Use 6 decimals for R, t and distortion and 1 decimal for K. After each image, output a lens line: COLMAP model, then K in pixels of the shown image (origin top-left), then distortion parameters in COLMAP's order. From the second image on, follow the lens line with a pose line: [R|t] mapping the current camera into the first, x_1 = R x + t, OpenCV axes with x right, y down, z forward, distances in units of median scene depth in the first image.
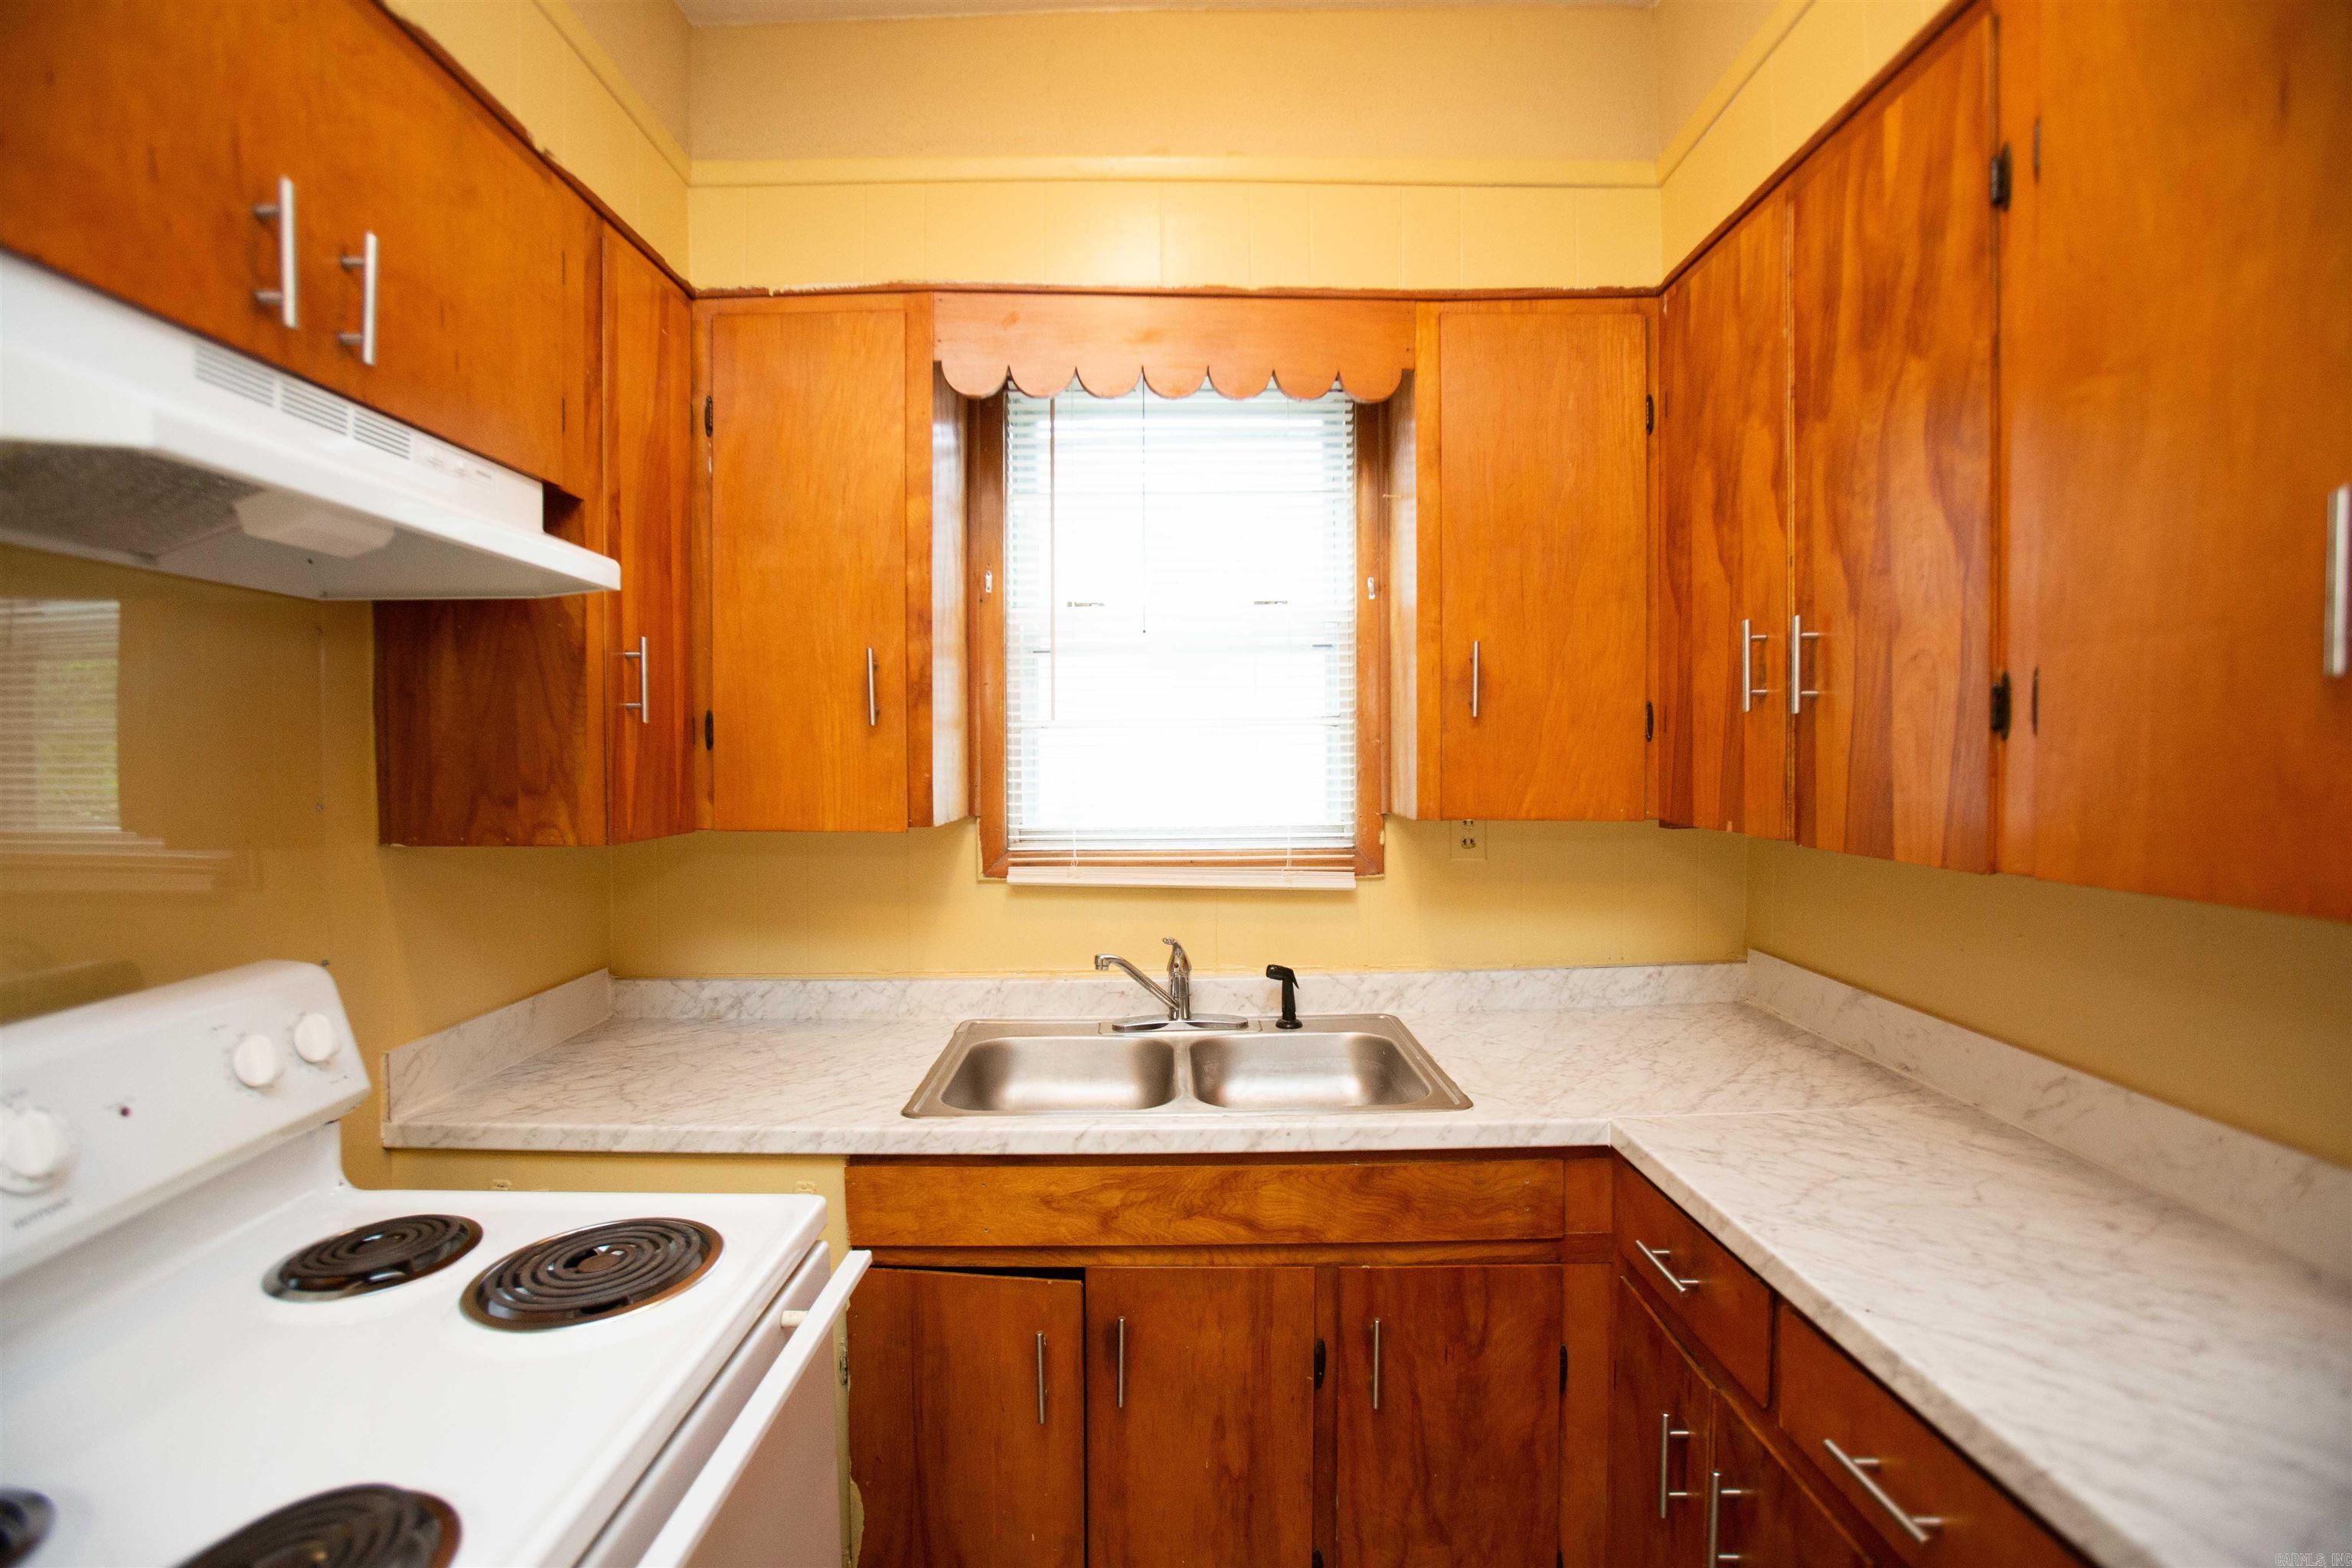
lens RADIAL K [[1118.9, 0, 1169.4], [0, 1118.9, 800.0], [0, 0, 1]] dist [-0.092186, 0.049493]
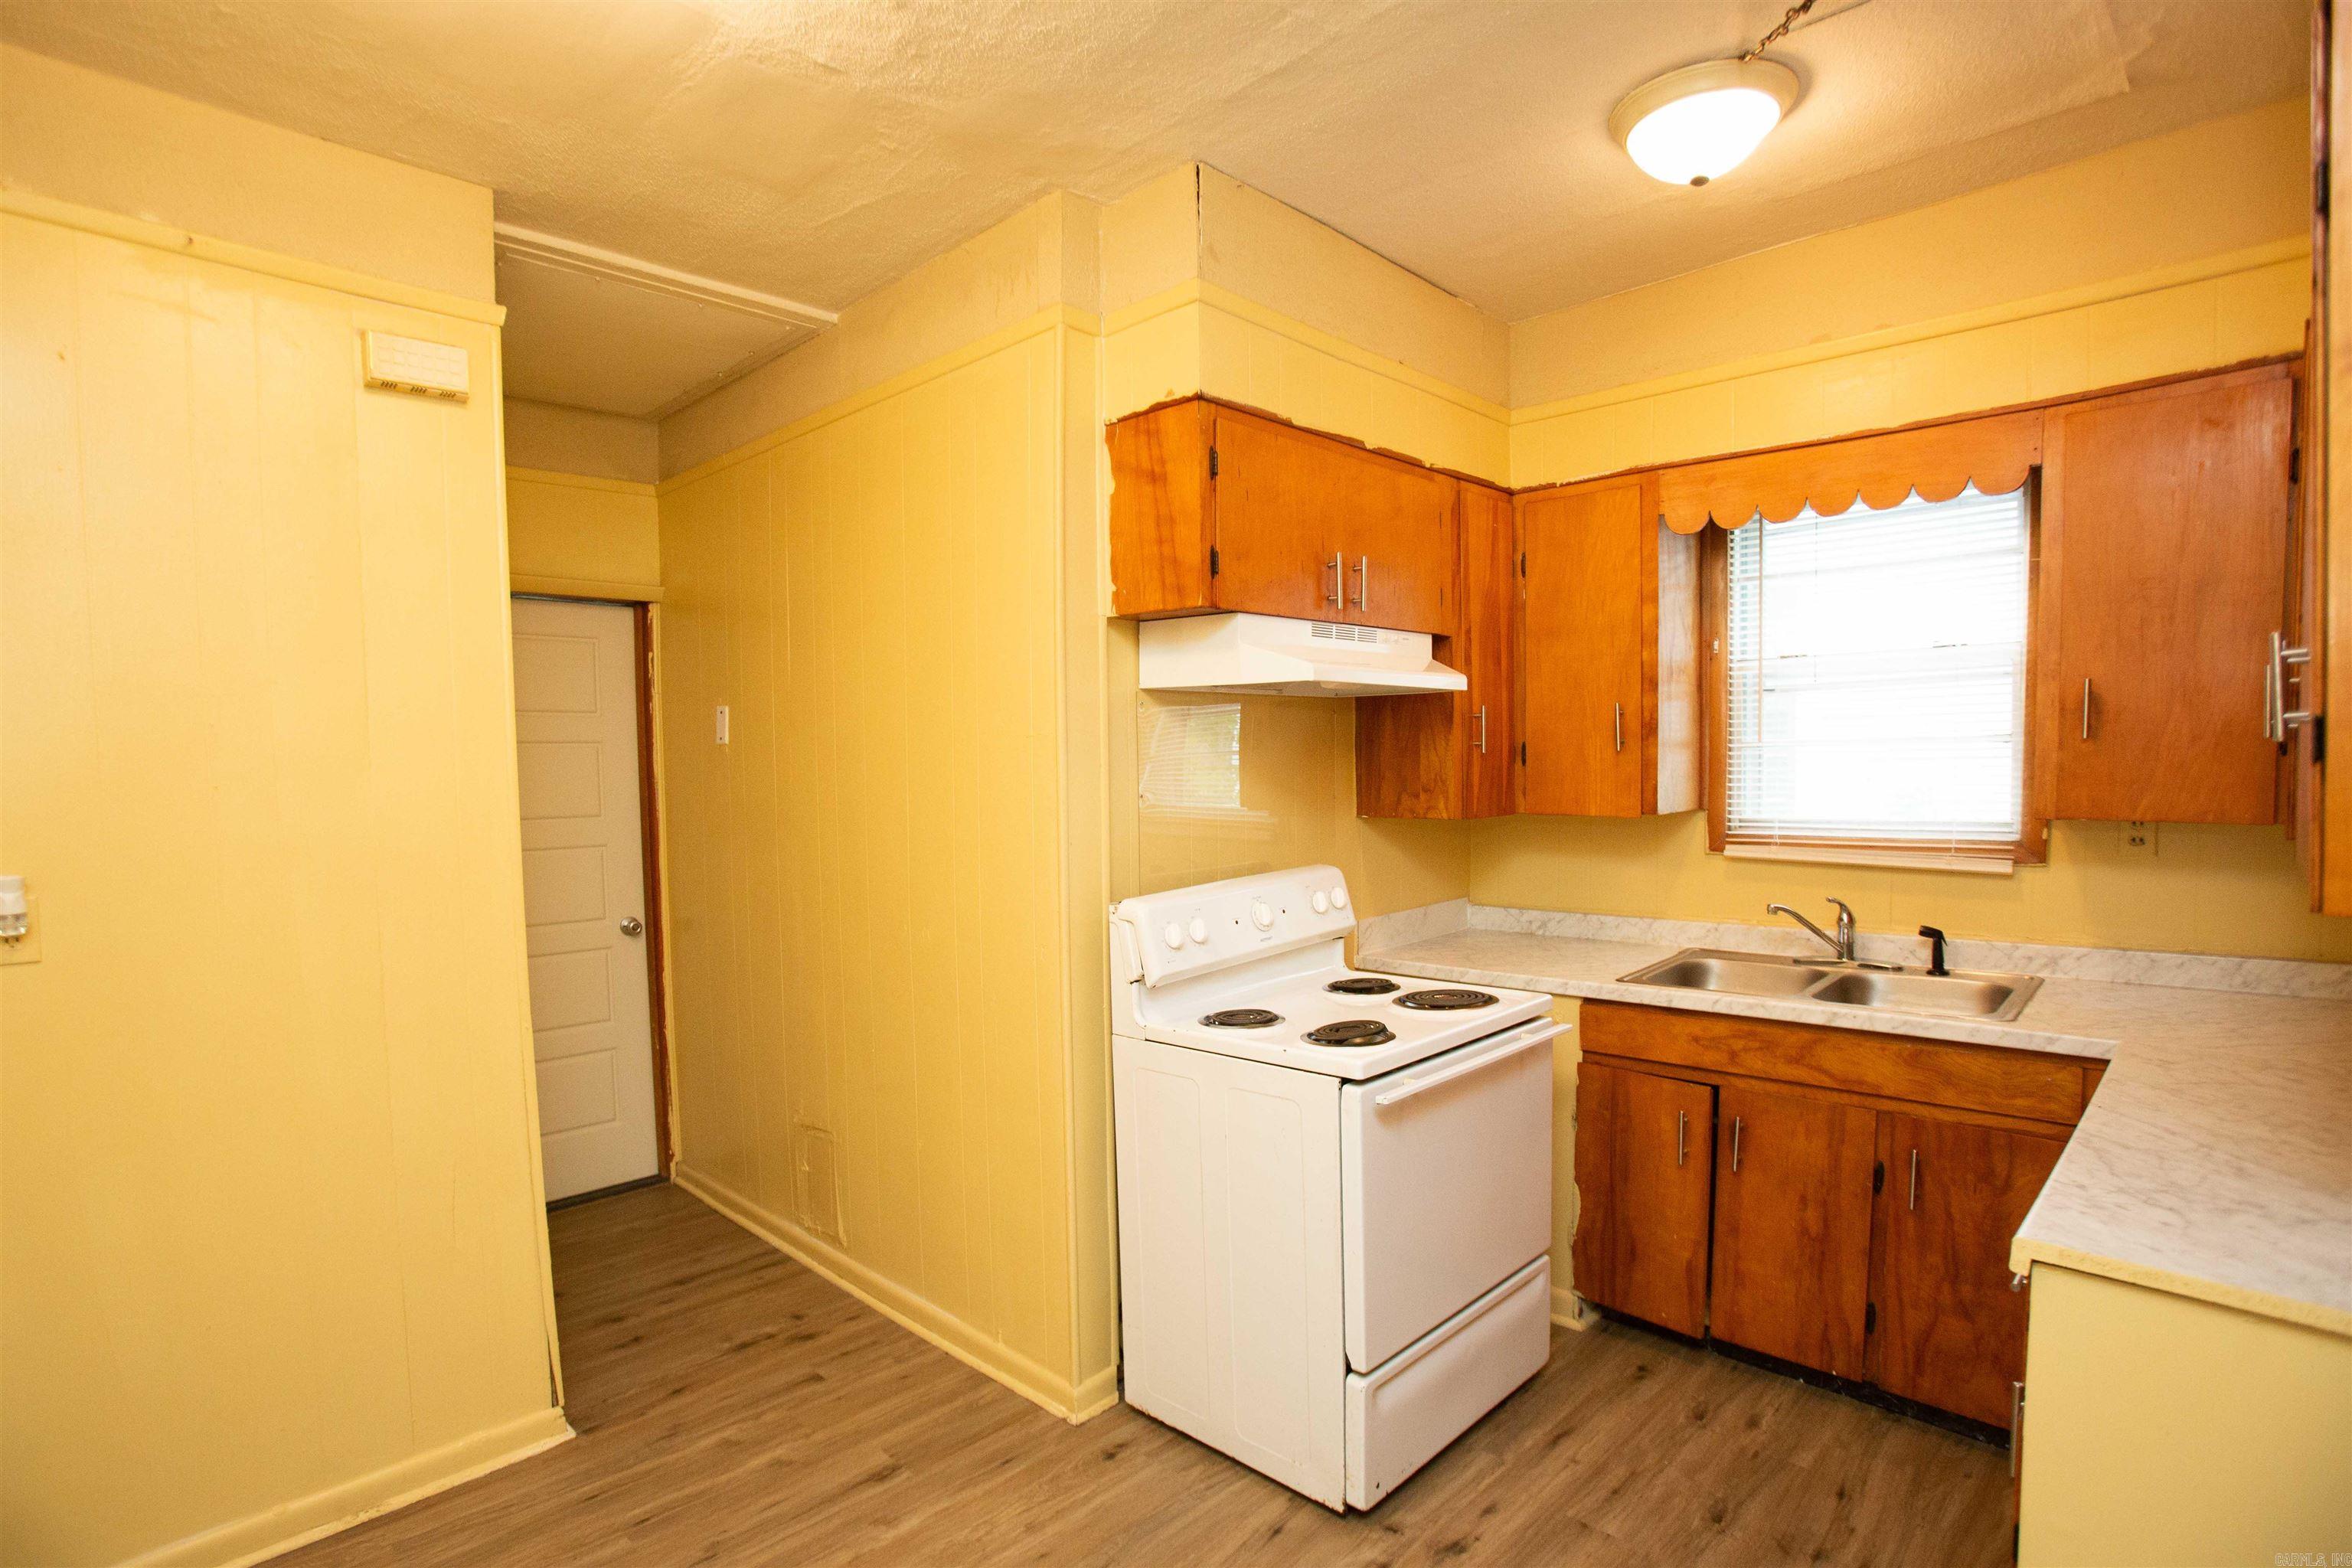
lens RADIAL K [[1118.9, 0, 1169.4], [0, 1118.9, 800.0], [0, 0, 1]] dist [-0.092186, 0.049493]
pose [[0.725297, 0.016440, -0.688240, 0.430542], [-0.011885, 0.999865, 0.011359, -0.007365], [0.688333, -0.000058, 0.725395, -0.724396]]
